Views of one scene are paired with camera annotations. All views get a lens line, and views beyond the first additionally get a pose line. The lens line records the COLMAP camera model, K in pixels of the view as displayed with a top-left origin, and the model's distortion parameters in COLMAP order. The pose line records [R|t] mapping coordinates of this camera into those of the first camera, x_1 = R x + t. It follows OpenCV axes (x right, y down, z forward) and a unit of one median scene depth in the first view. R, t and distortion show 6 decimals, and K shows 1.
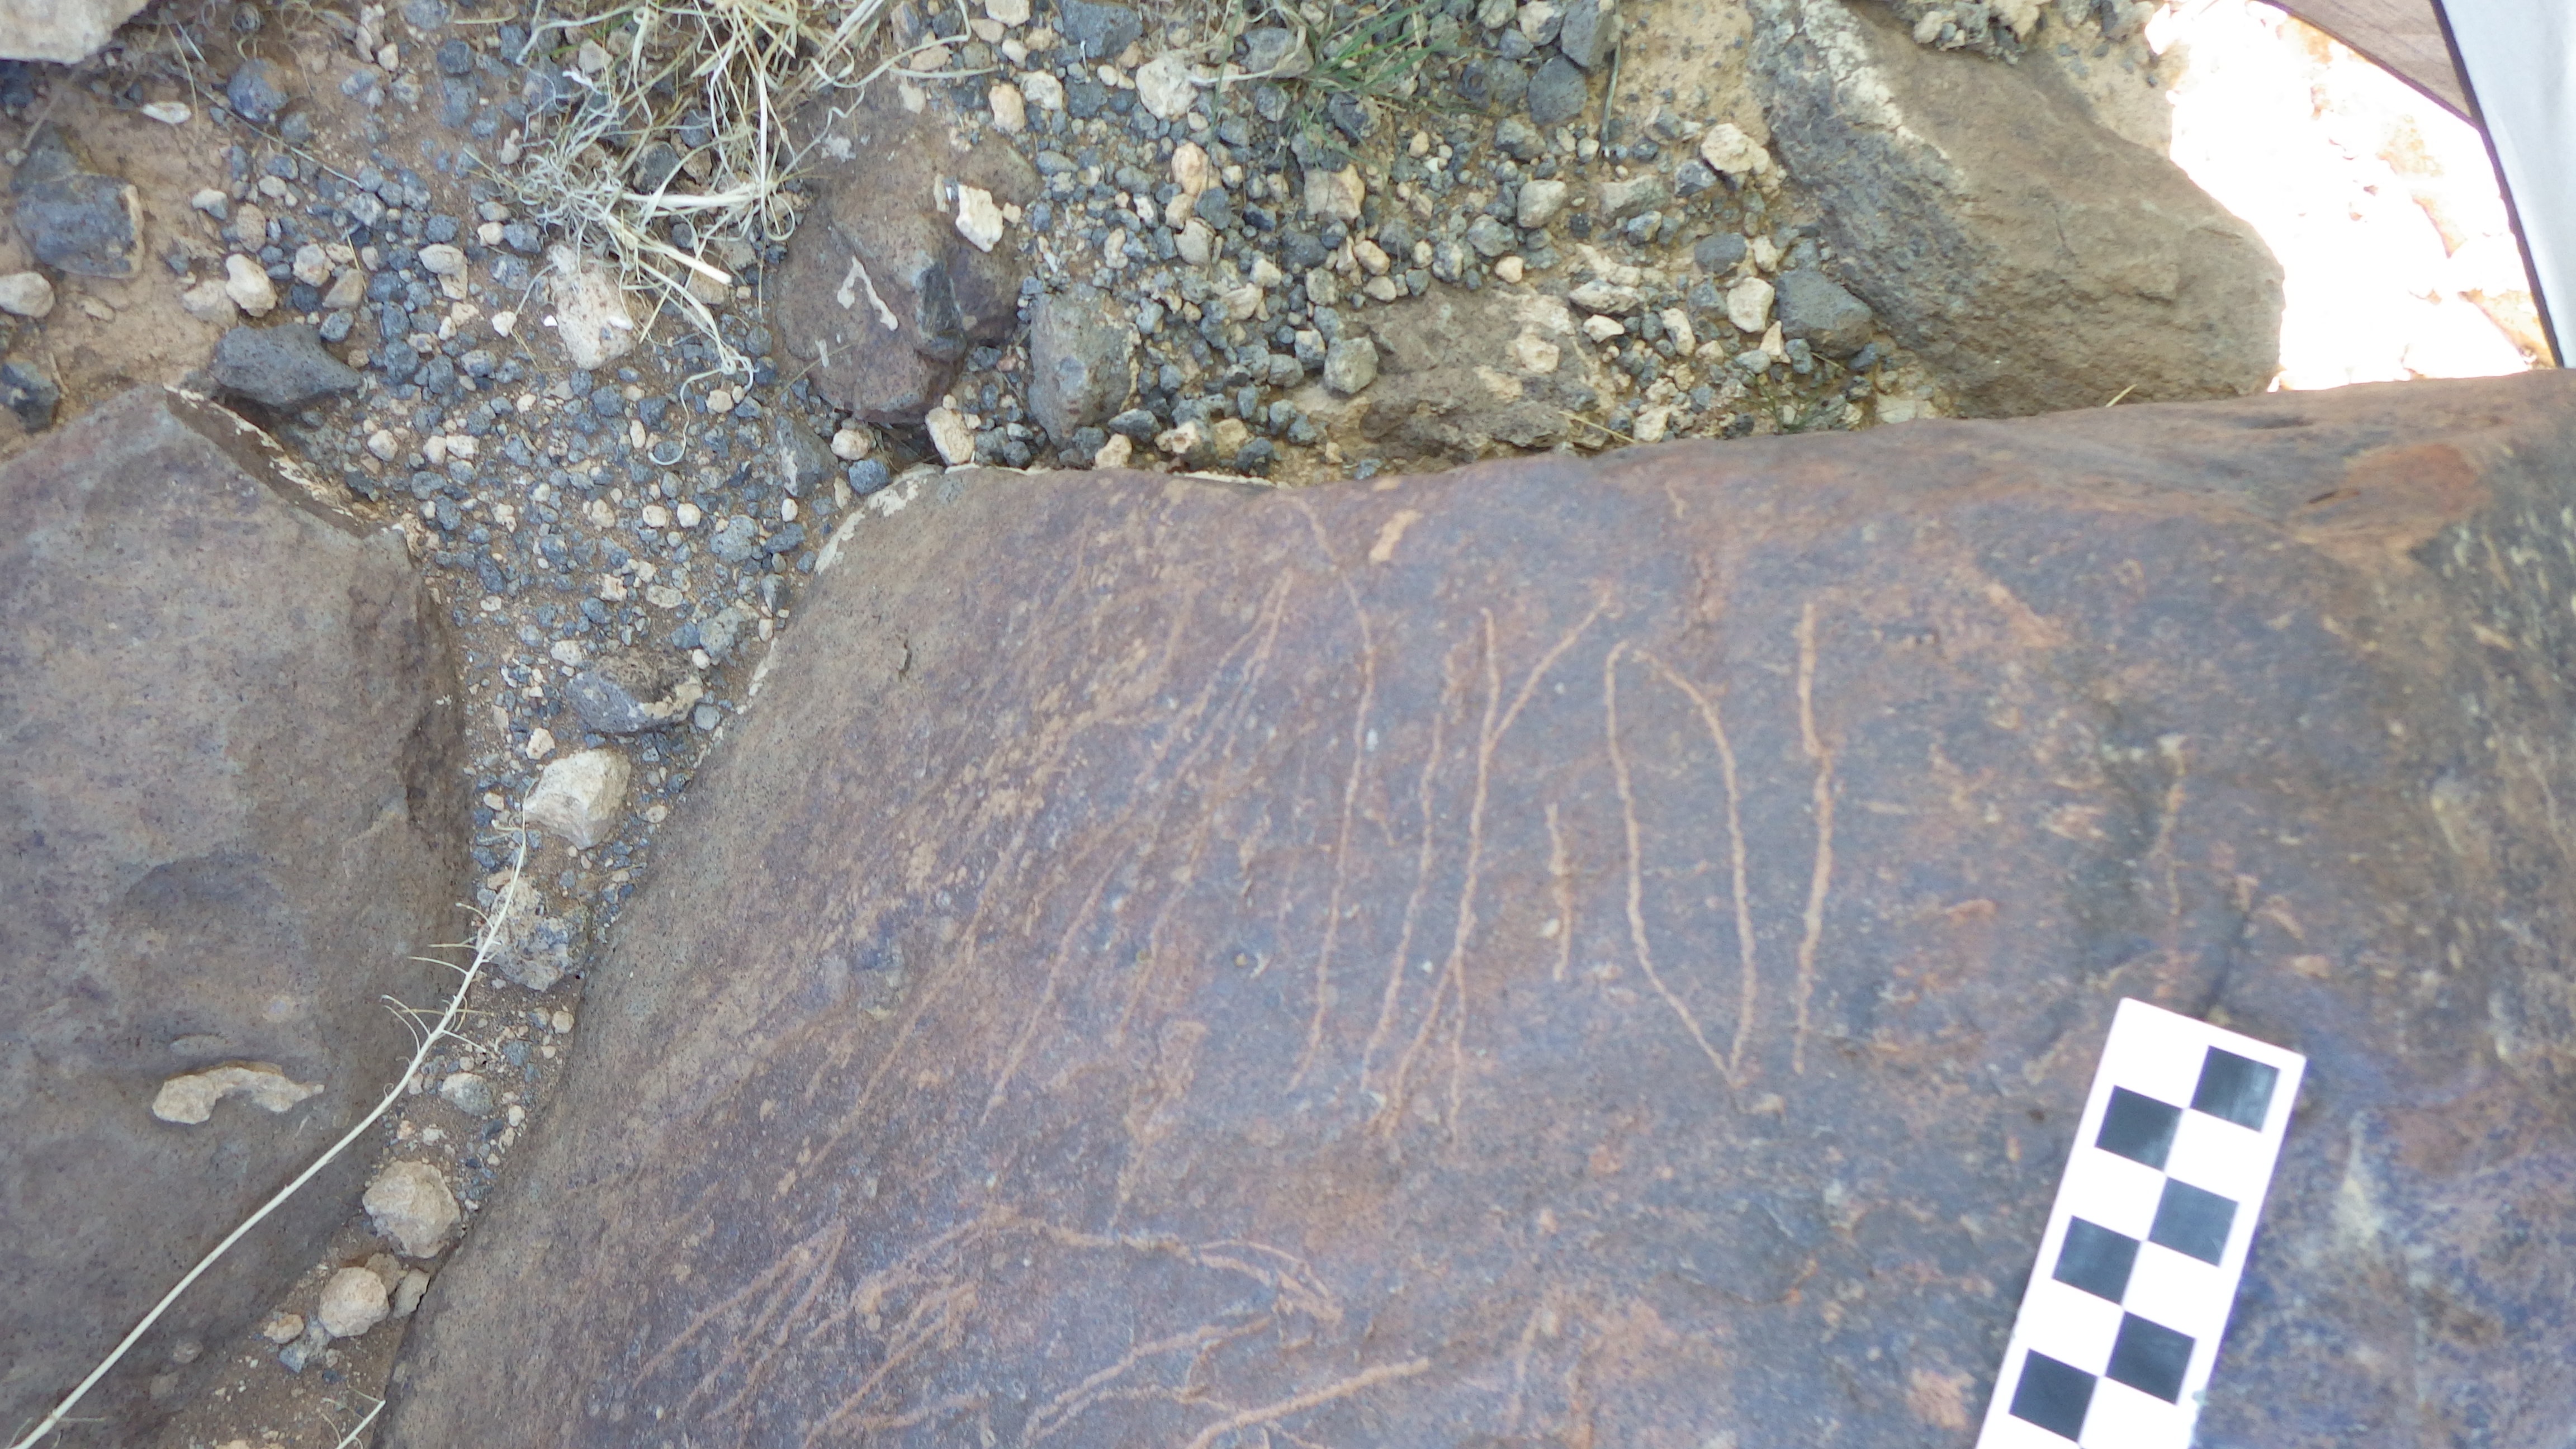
lens RADIAL K [[1953.2, 0, 1258.4], [0, 1953.2, 711.8], [0, 0, 1]] dist [0.013937, -0.001010]
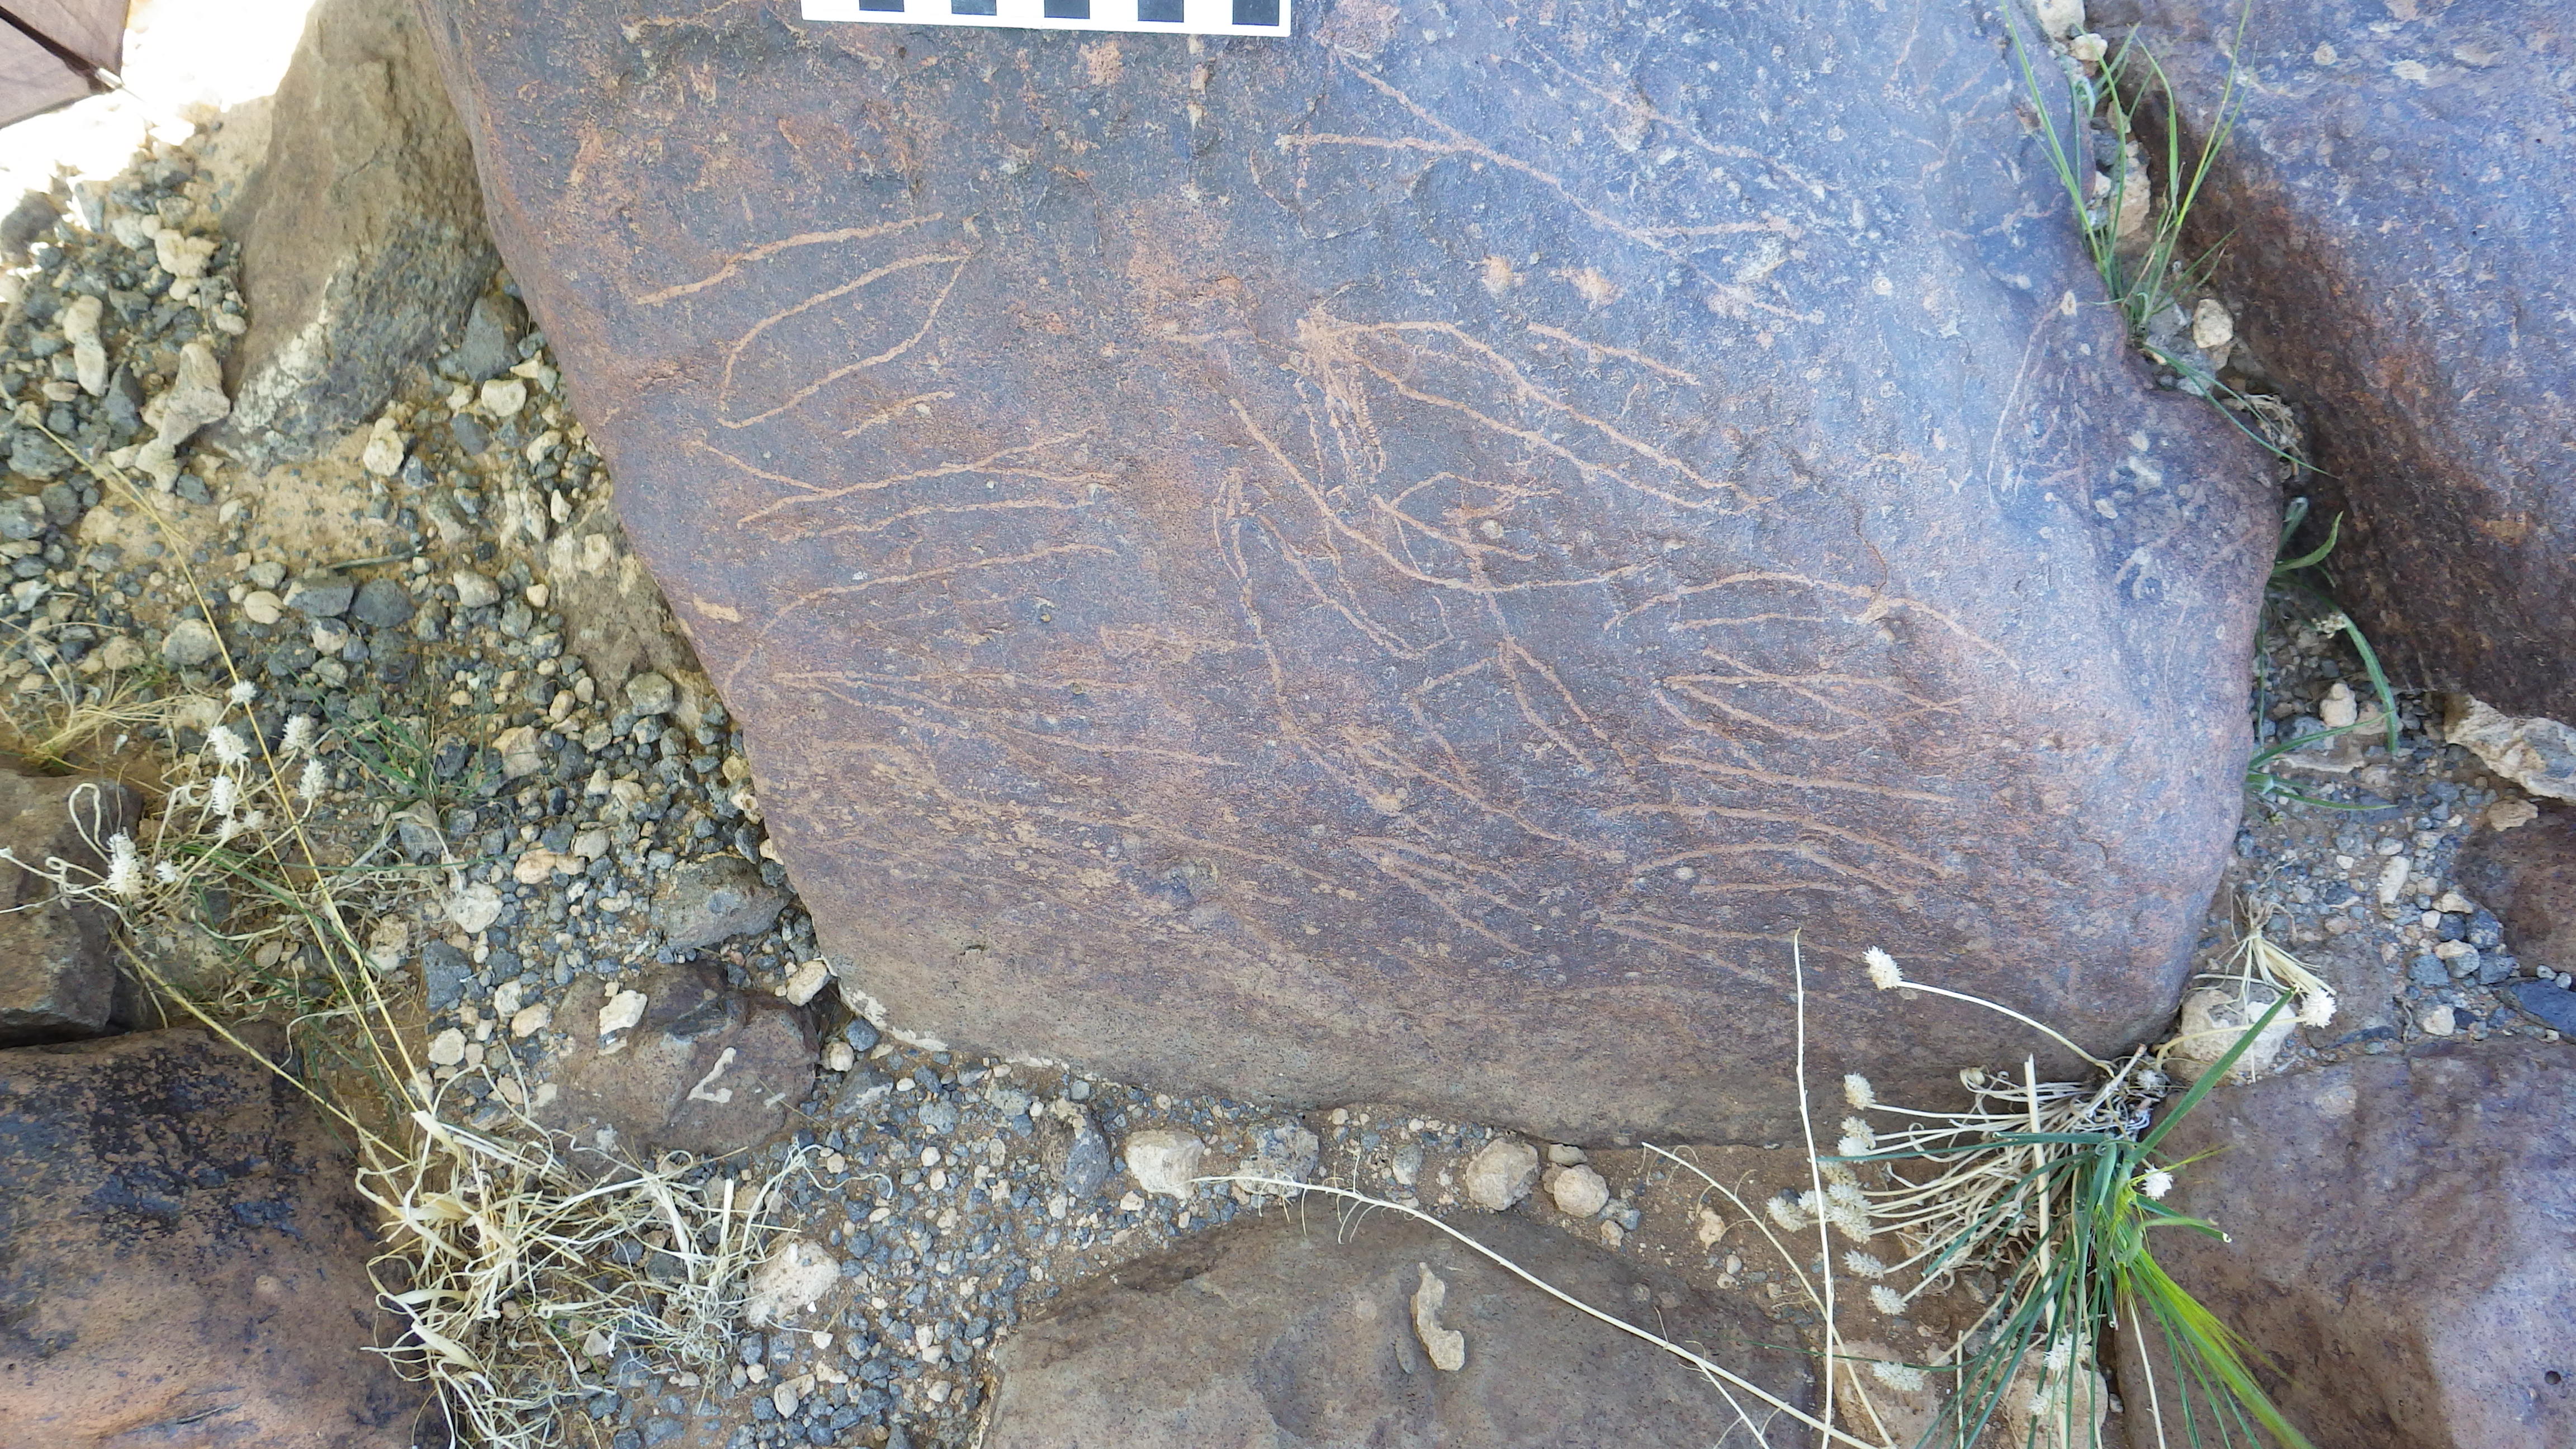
lens RADIAL K [[1953.2, 0, 1307.3], [0, 1953.2, 724.3], [0, 0, 1]] dist [0.013937, -0.001010]
pose [[-0.314294, -0.949059, -0.022505, -0.085881], [0.947355, -0.315080, 0.056943, 0.161062], [-0.061133, -0.003423, 0.998124, -0.294799]]
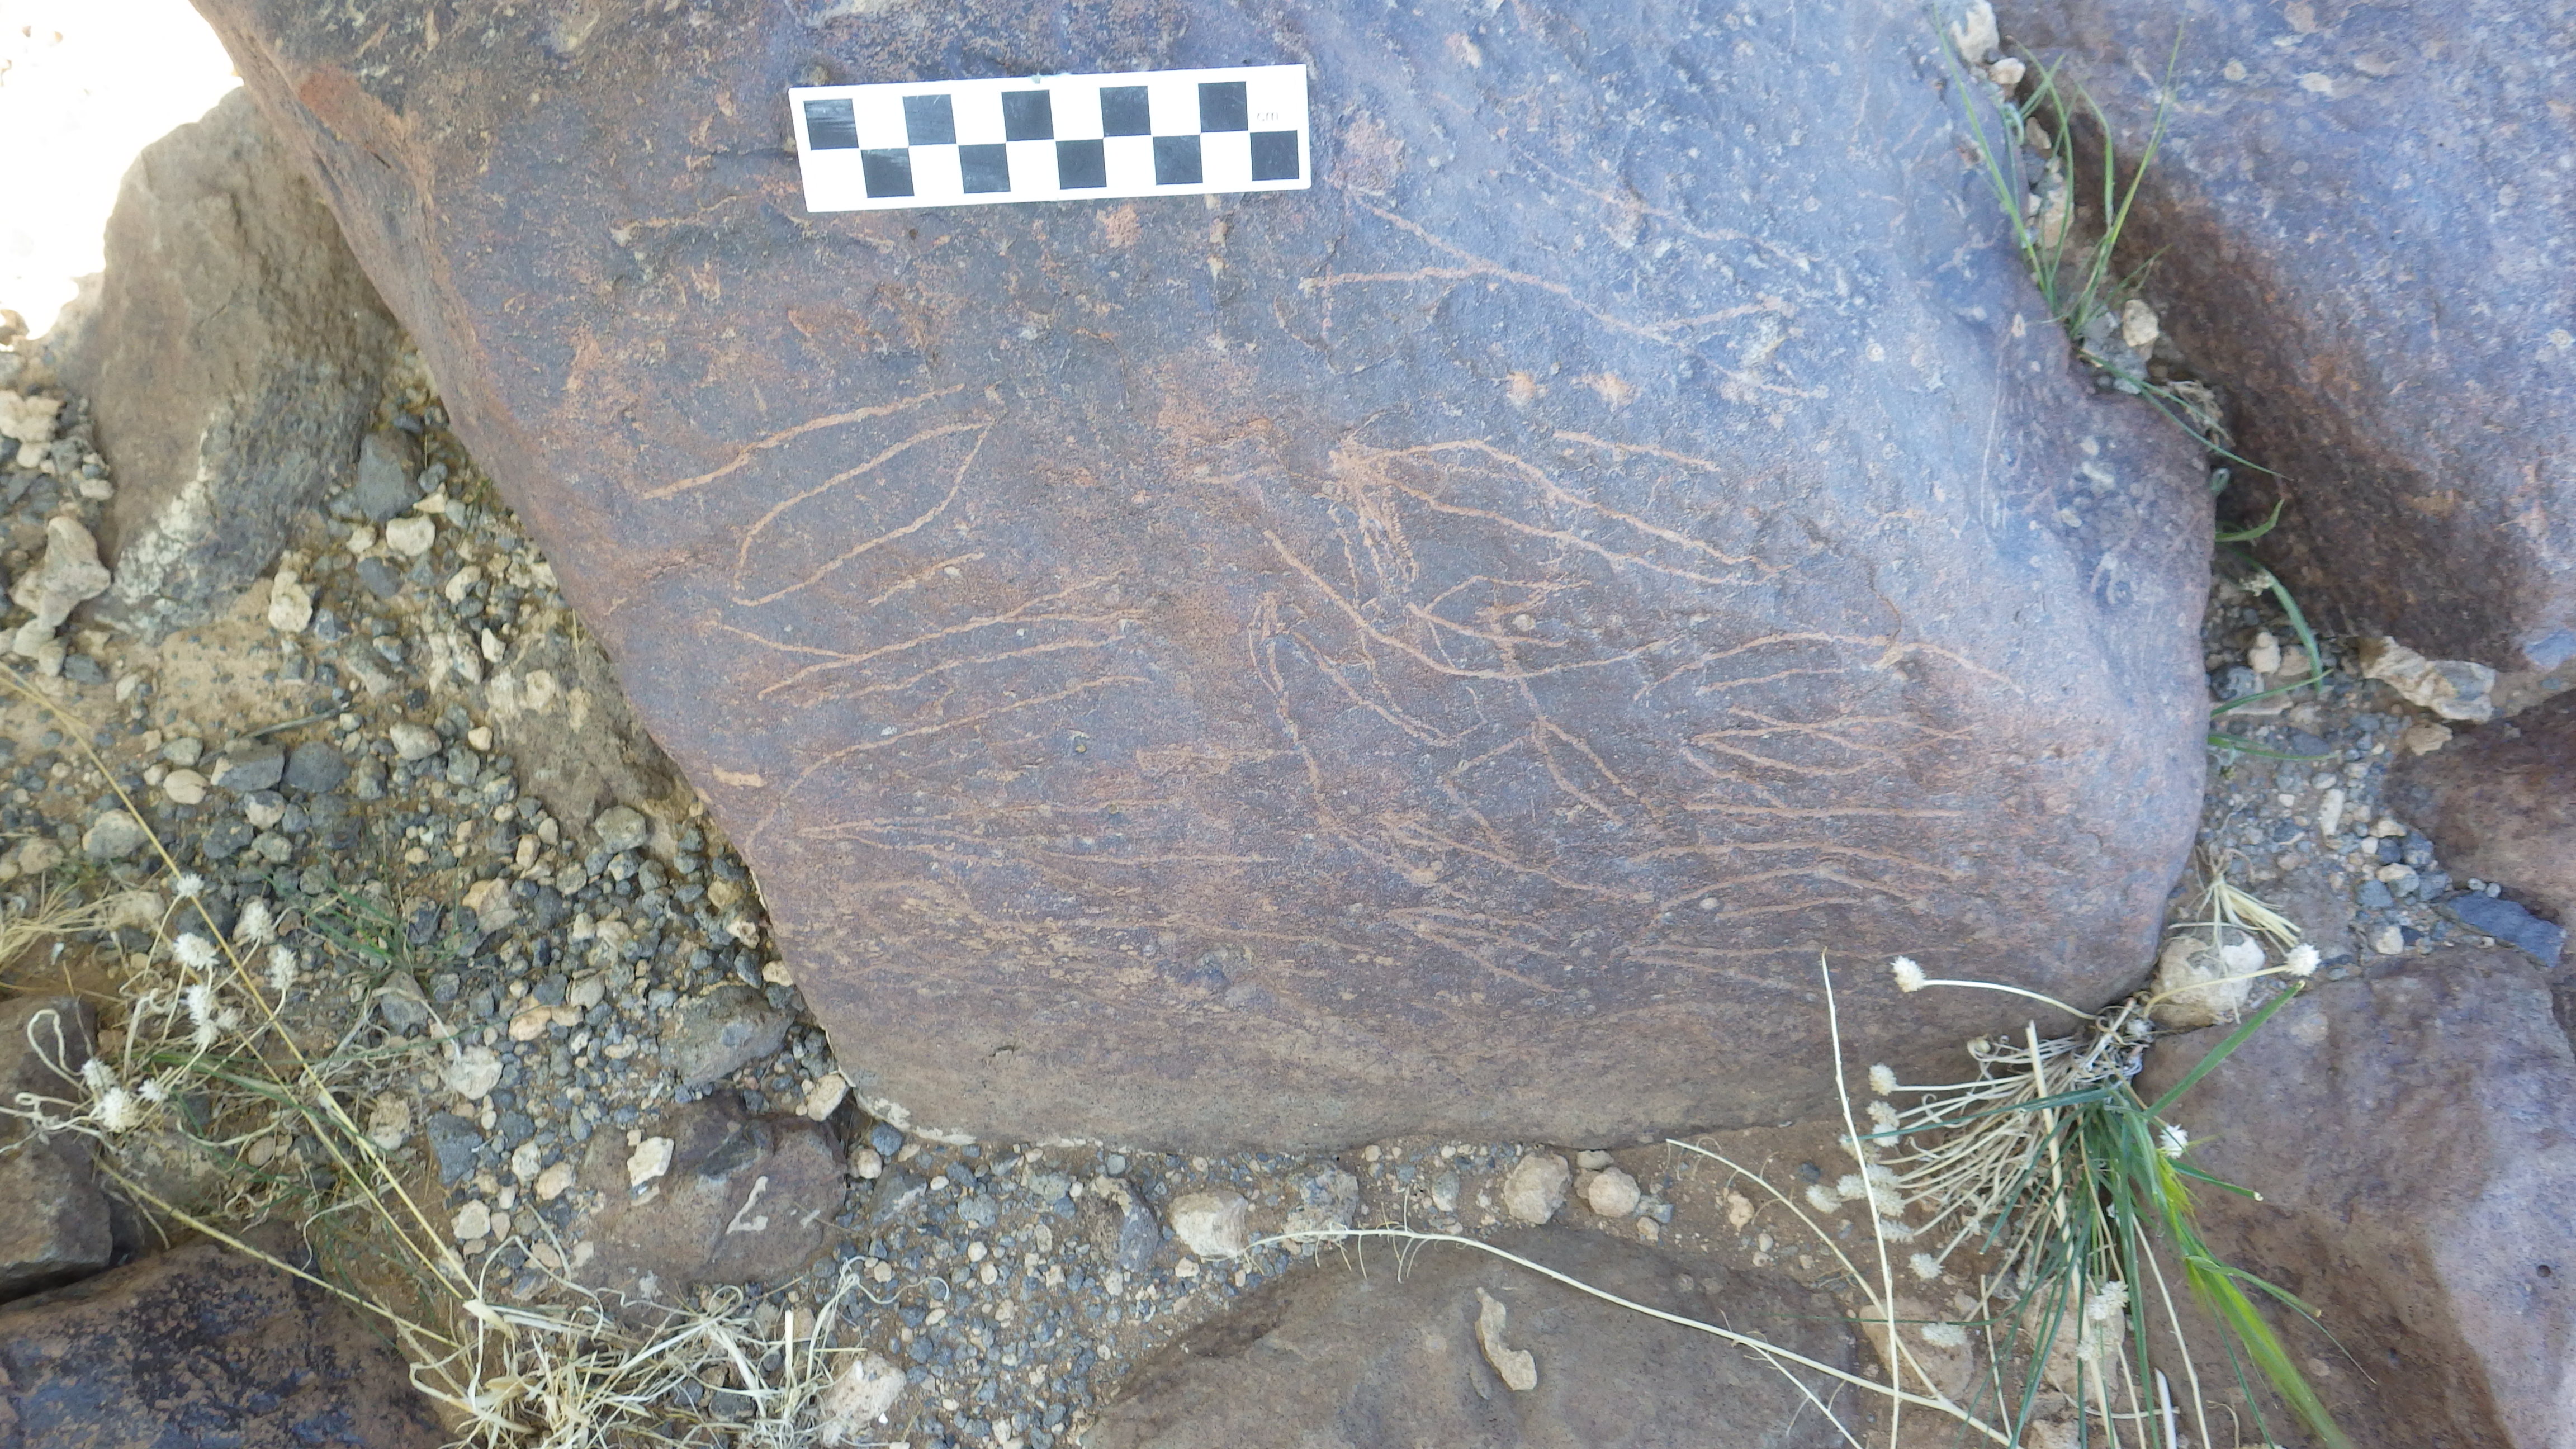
lens RADIAL K [[1953.2, 0, 1307.8], [0, 1953.2, 725.8], [0, 0, 1]] dist [0.013937, -0.001010]
pose [[-0.419825, -0.900304, -0.114894, 0.077113], [0.891507, -0.432798, 0.133799, 0.075387], [-0.170185, -0.046257, 0.984326, -0.293104]]
